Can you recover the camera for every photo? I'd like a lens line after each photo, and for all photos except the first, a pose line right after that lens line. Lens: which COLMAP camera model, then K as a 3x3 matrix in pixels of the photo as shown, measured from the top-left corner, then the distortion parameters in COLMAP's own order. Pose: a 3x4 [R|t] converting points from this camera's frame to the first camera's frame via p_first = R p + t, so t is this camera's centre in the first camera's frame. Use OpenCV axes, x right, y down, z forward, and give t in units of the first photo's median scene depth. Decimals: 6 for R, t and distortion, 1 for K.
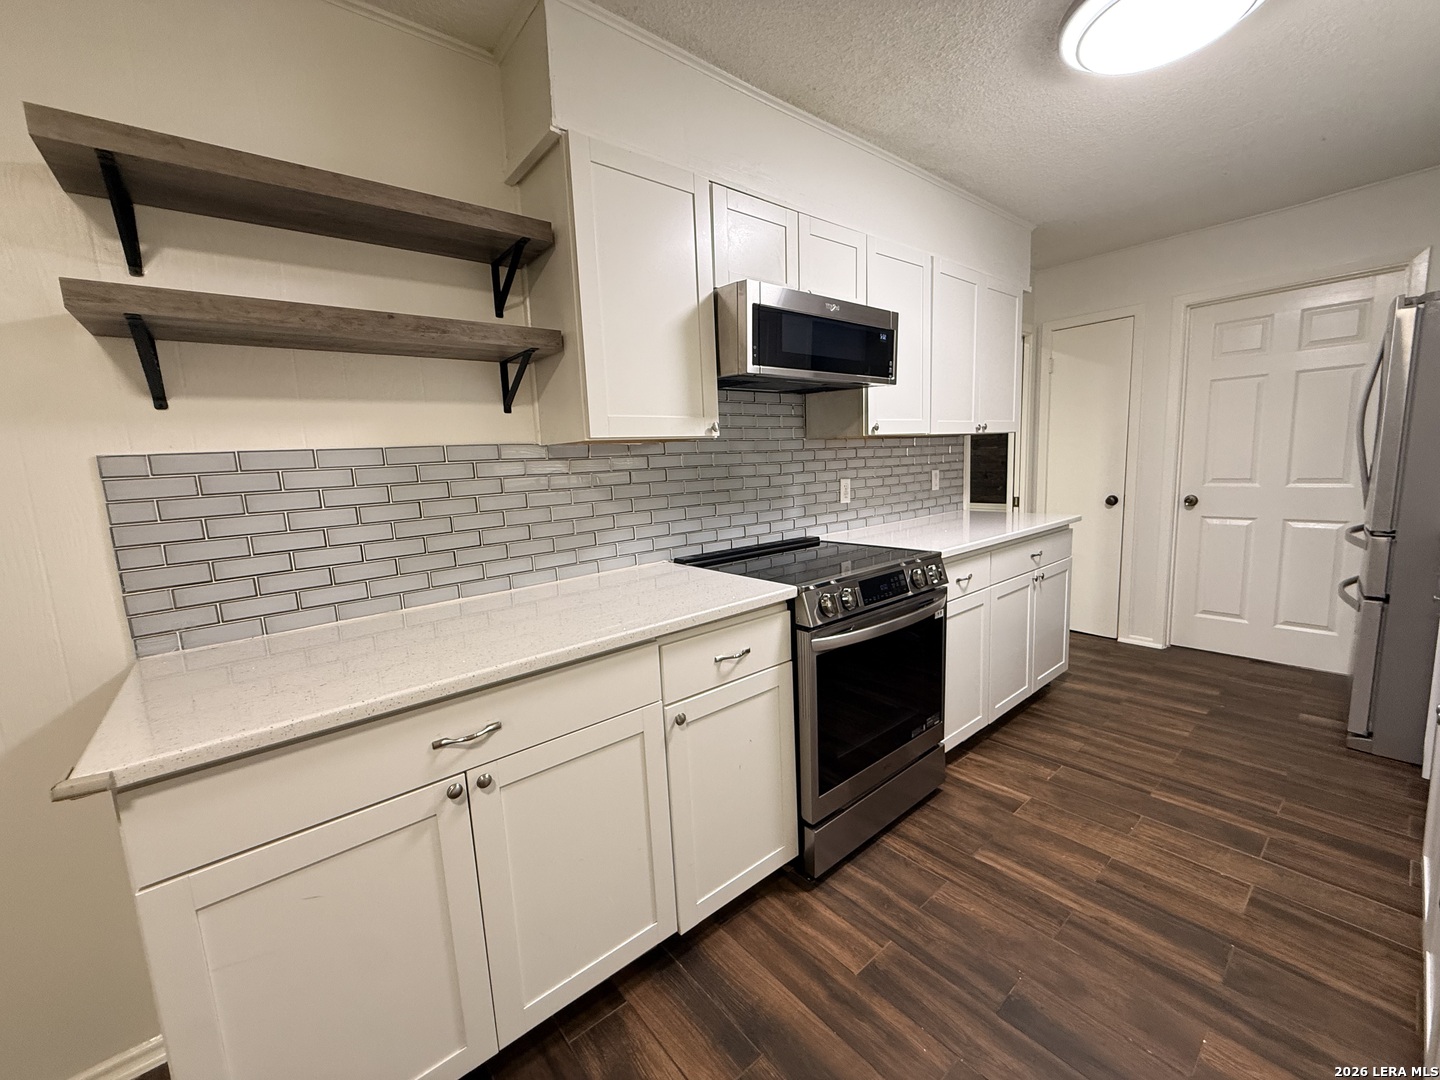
lens RADIAL K [[574.6, 0, 716.9], [0, 574.6, 534.9], [0, 0, 1]] dist [0.003403, -0.000573]
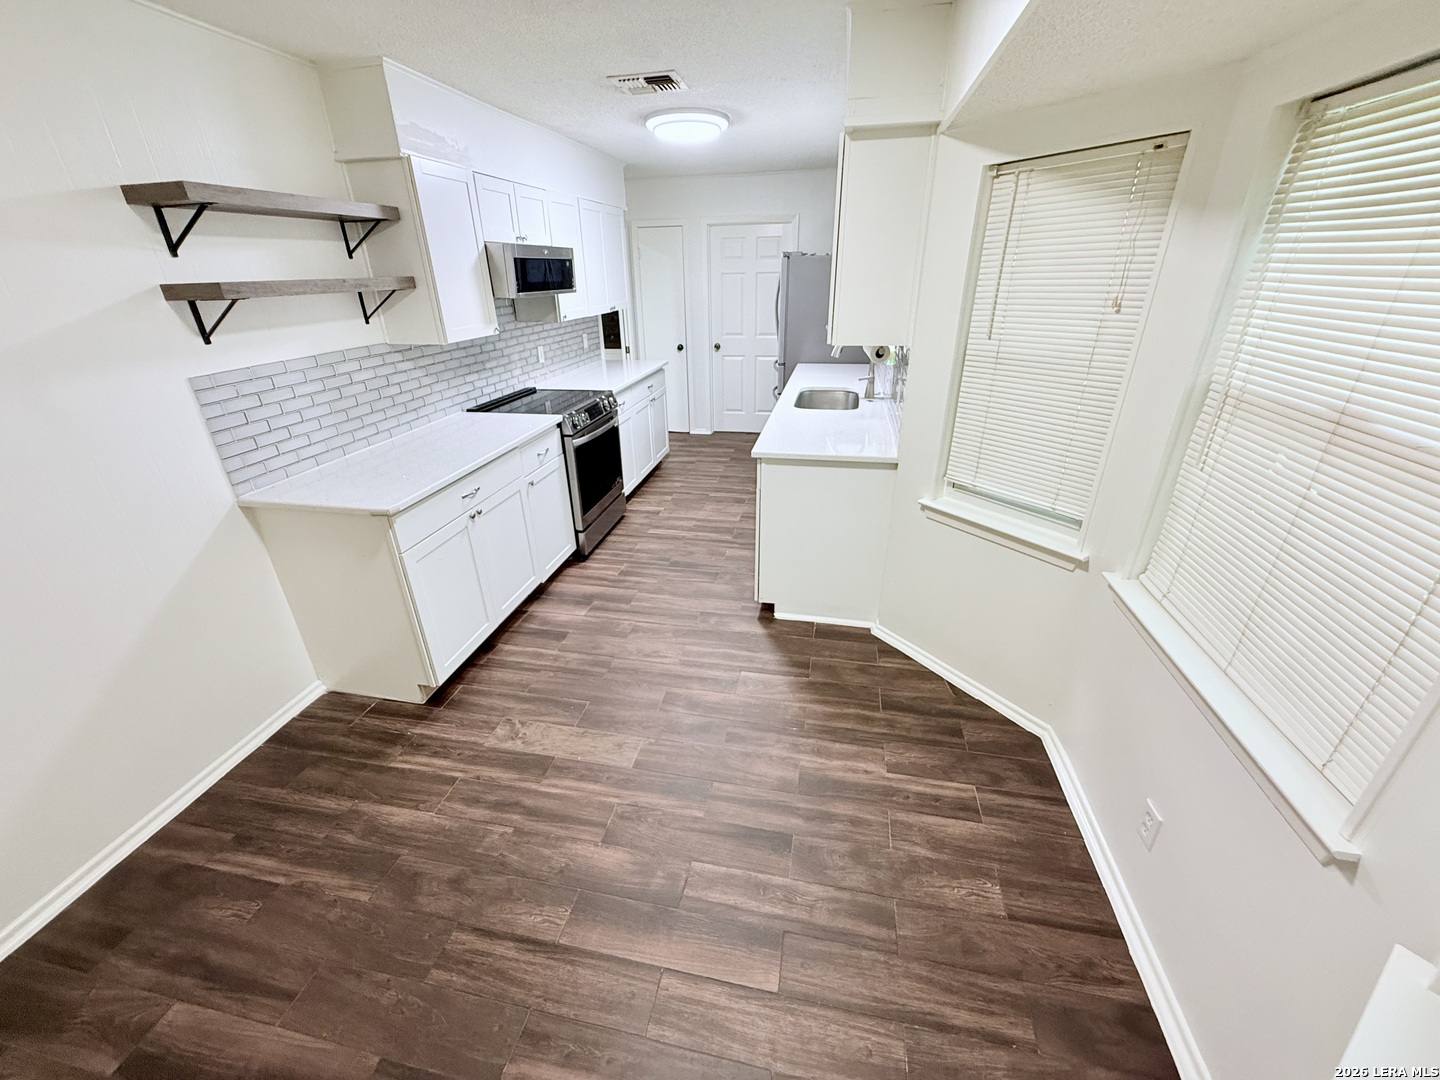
lens RADIAL K [[574.6, 0, 719.4], [0, 574.6, 539.7], [0, 0, 1]] dist [0.003403, -0.000573]
pose [[0.778293, -0.240105, 0.580180, -0.572654], [0.065176, 0.949901, 0.305681, -0.060879], [-0.624509, -0.200095, 0.754950, -0.770651]]
